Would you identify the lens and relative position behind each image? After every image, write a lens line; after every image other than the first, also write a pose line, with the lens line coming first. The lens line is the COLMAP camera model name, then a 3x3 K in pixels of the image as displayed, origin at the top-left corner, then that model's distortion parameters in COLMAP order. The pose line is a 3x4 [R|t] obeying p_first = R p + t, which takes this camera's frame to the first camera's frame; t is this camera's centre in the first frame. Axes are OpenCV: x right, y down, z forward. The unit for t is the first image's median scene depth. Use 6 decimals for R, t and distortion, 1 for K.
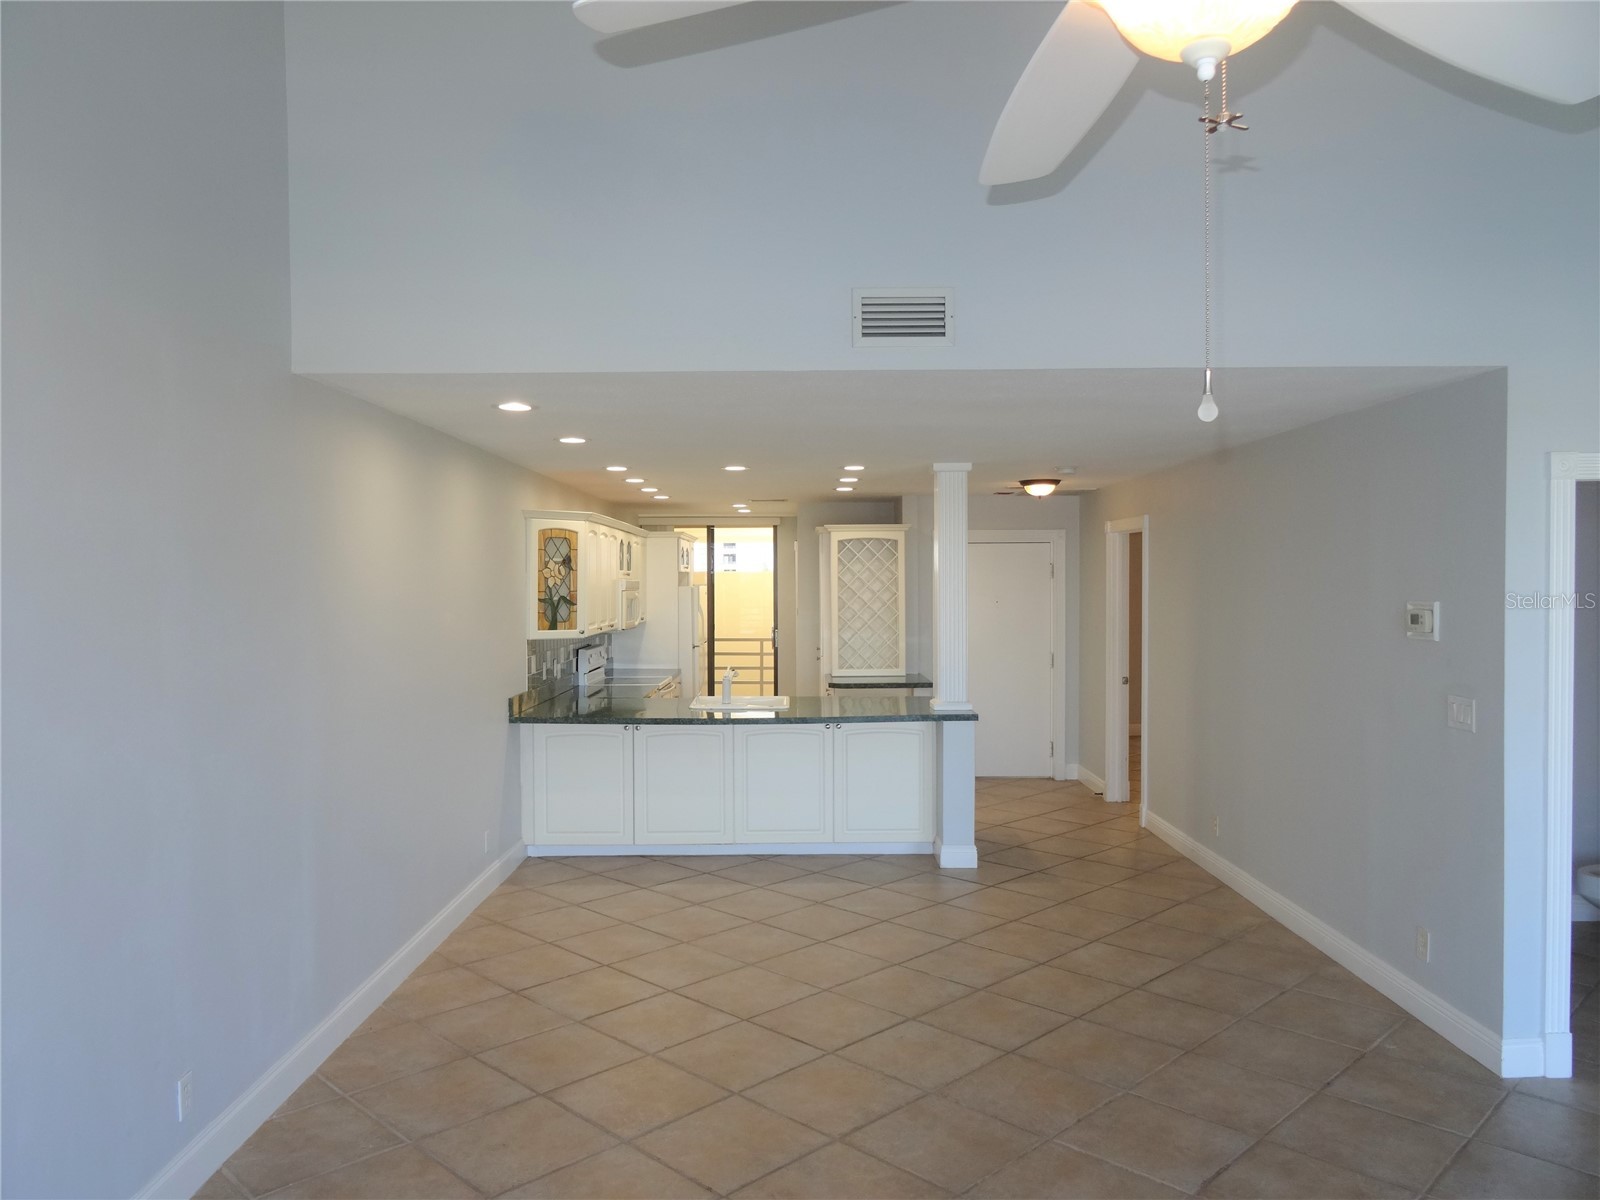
lens RADIAL K [[1139.2, 0, 800.0], [0, 1139.2, 600.0], [0, 0, 1]] dist [0.009050, -0.000689]
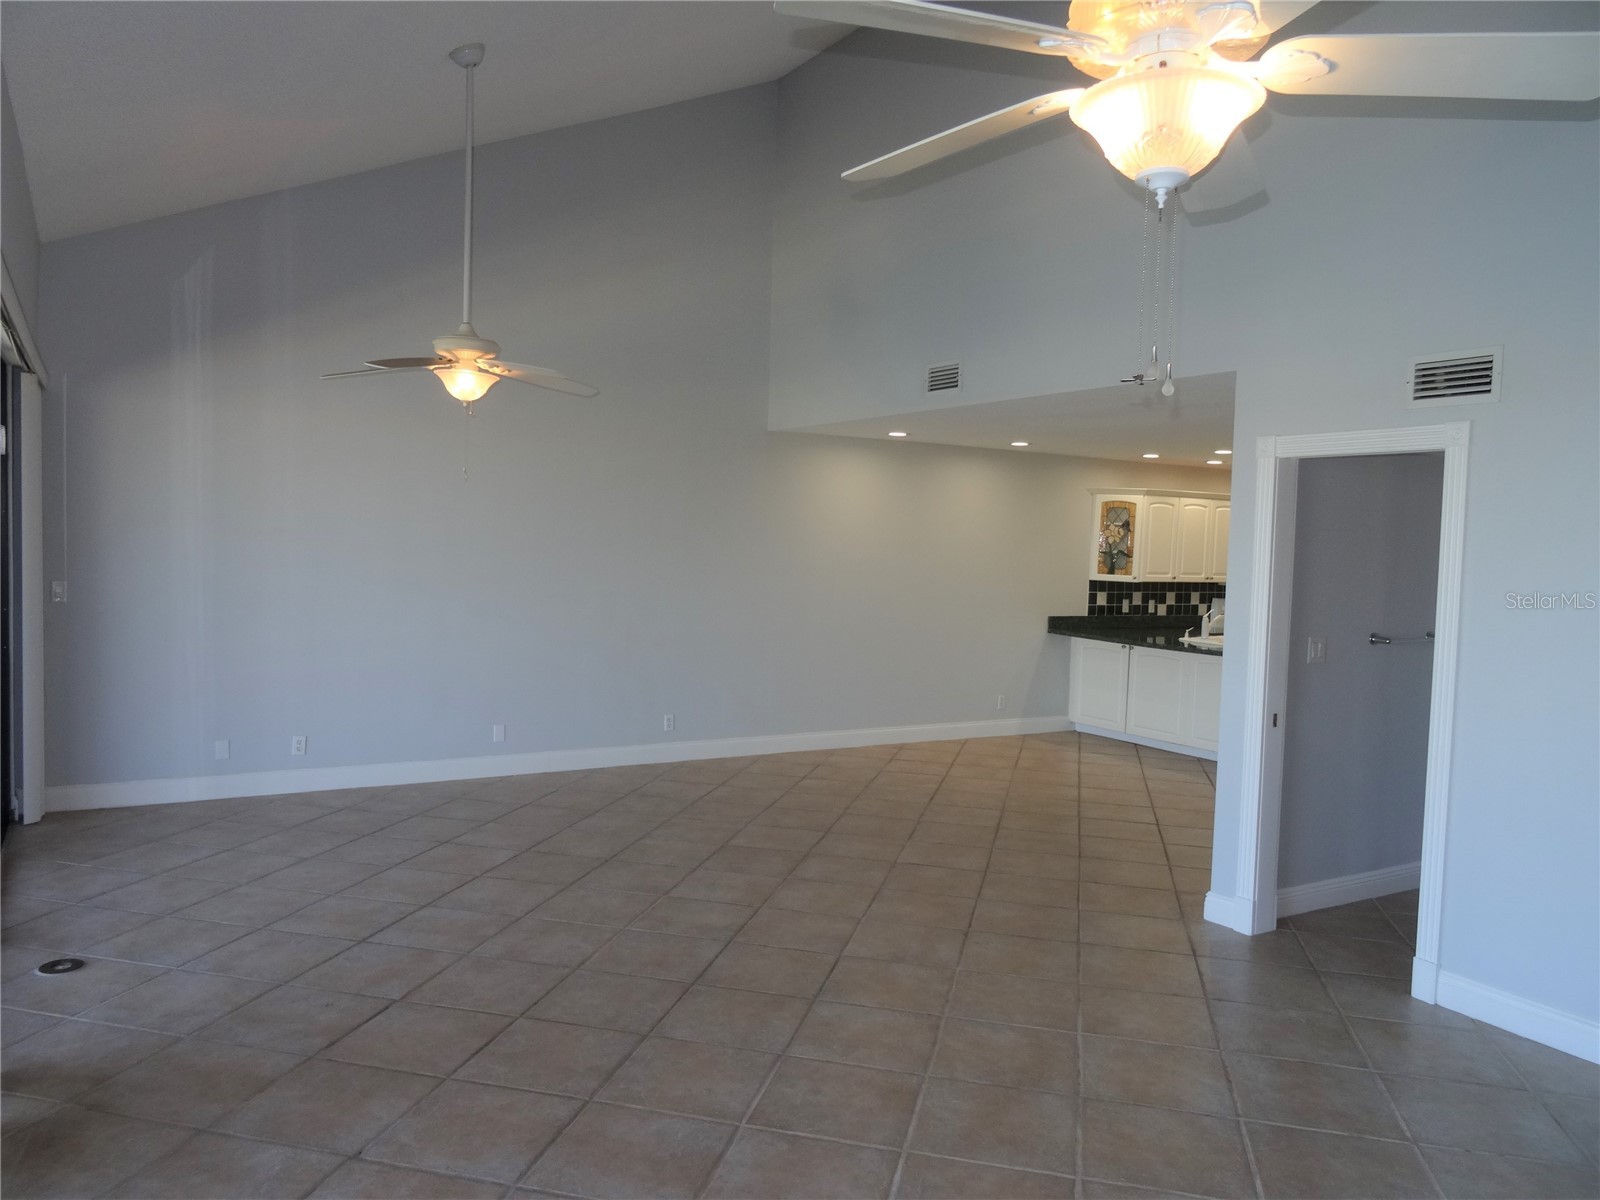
lens RADIAL K [[1139.2, 0, 800.0], [0, 1139.2, 600.0], [0, 0, 1]] dist [0.009050, -0.000689]
pose [[0.514752, 0.069722, -0.854499, 0.777064], [-0.050507, 0.997423, 0.050959, 0.005702], [0.855850, 0.016927, 0.516947, -0.039273]]
